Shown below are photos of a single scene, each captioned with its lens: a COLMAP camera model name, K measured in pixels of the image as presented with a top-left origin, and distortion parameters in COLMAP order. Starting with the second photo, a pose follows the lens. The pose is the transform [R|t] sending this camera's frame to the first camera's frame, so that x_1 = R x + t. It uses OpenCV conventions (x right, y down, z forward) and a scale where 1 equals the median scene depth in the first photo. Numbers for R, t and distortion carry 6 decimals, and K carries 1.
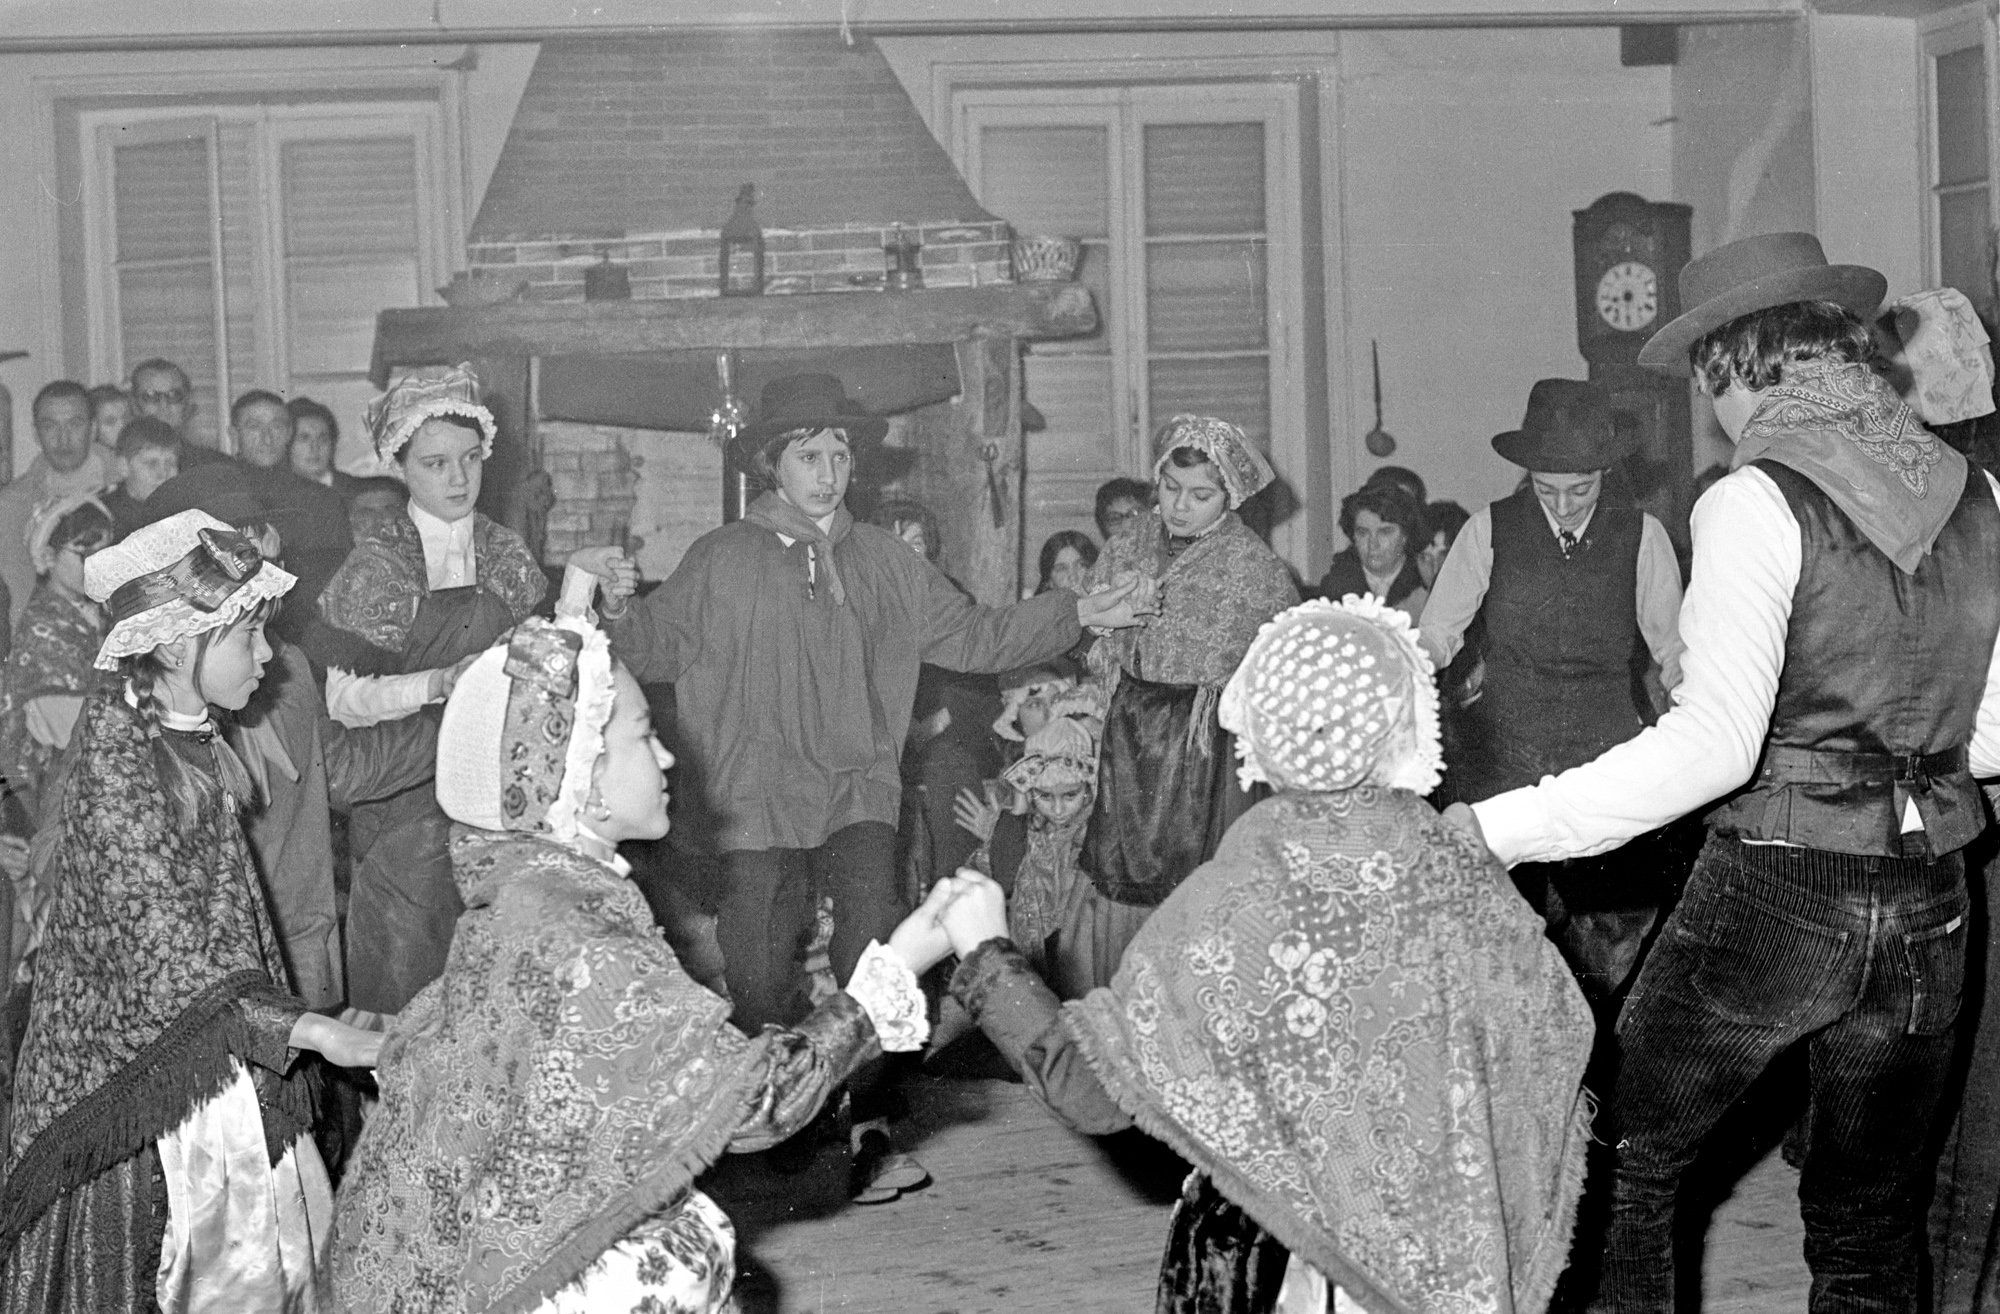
lens RADIAL K [[3032.1, 0, 1000.0], [0, 3032.1, 657.0], [0, 0, 1]] dist [-0.047266, 0.016917]
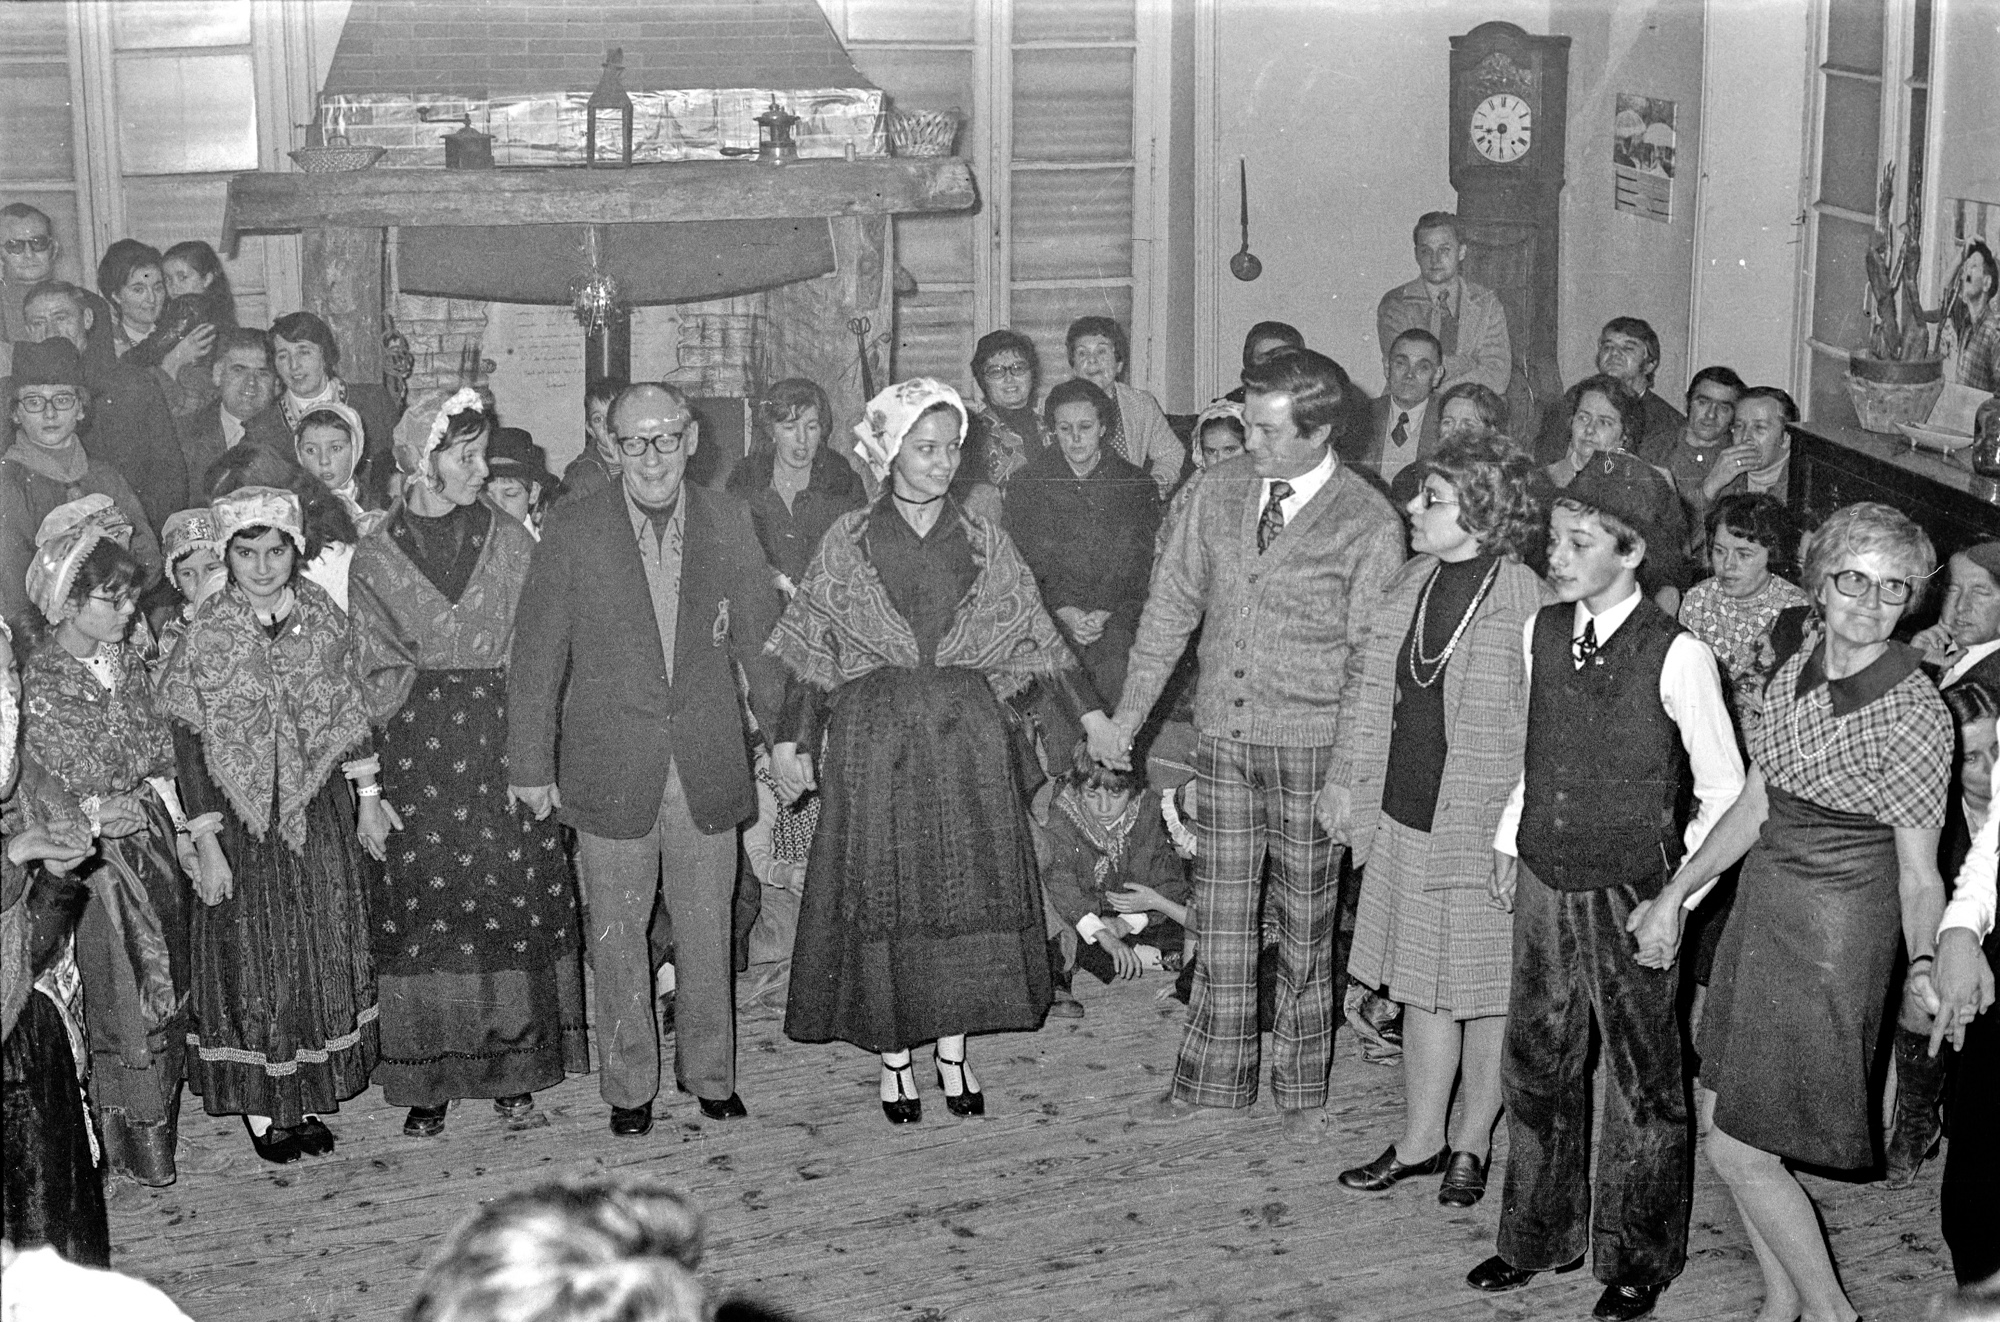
lens RADIAL K [[3032.1, 0, 1000.0], [0, 3032.1, 661.0], [0, 0, 1]] dist [-0.047266, 0.016917]
pose [[0.997320, 0.013769, 0.071854, -0.027432], [-0.025249, 0.986566, 0.161400, -0.118998], [-0.068667, -0.162782, 0.984270, 0.015957]]
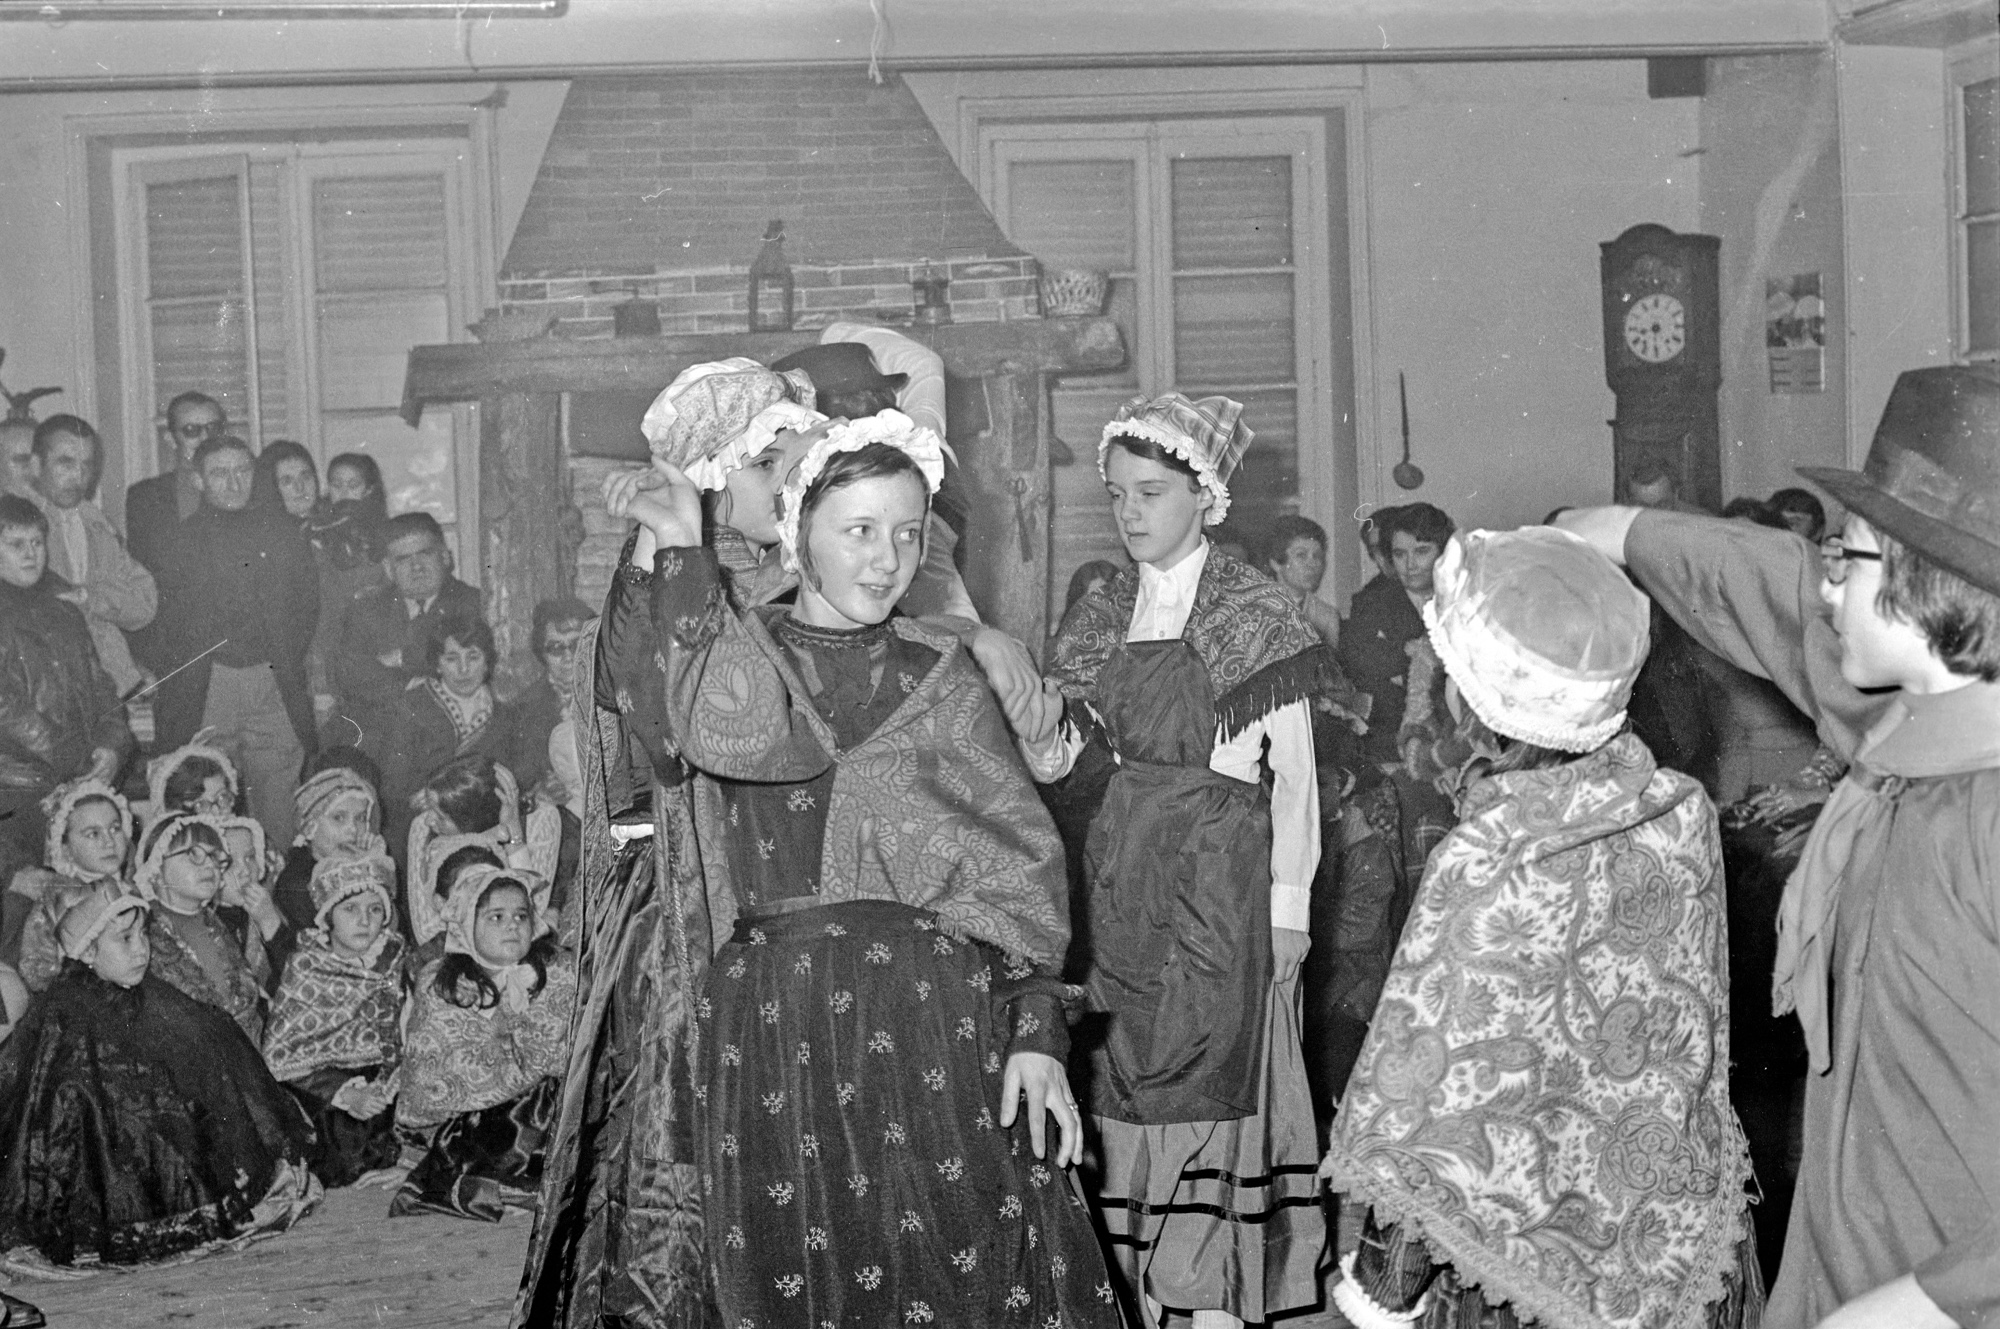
lens RADIAL K [[3082.8, 0, 1000.0], [0, 3082.8, 664.5], [0, 0, 1]] dist [-0.017321, -0.046561]
pose [[0.999961, -0.002574, -0.008436, -0.000897], [0.002489, 0.999947, -0.010020, 0.001768], [0.008462, 0.009999, 0.999914, -0.020900]]
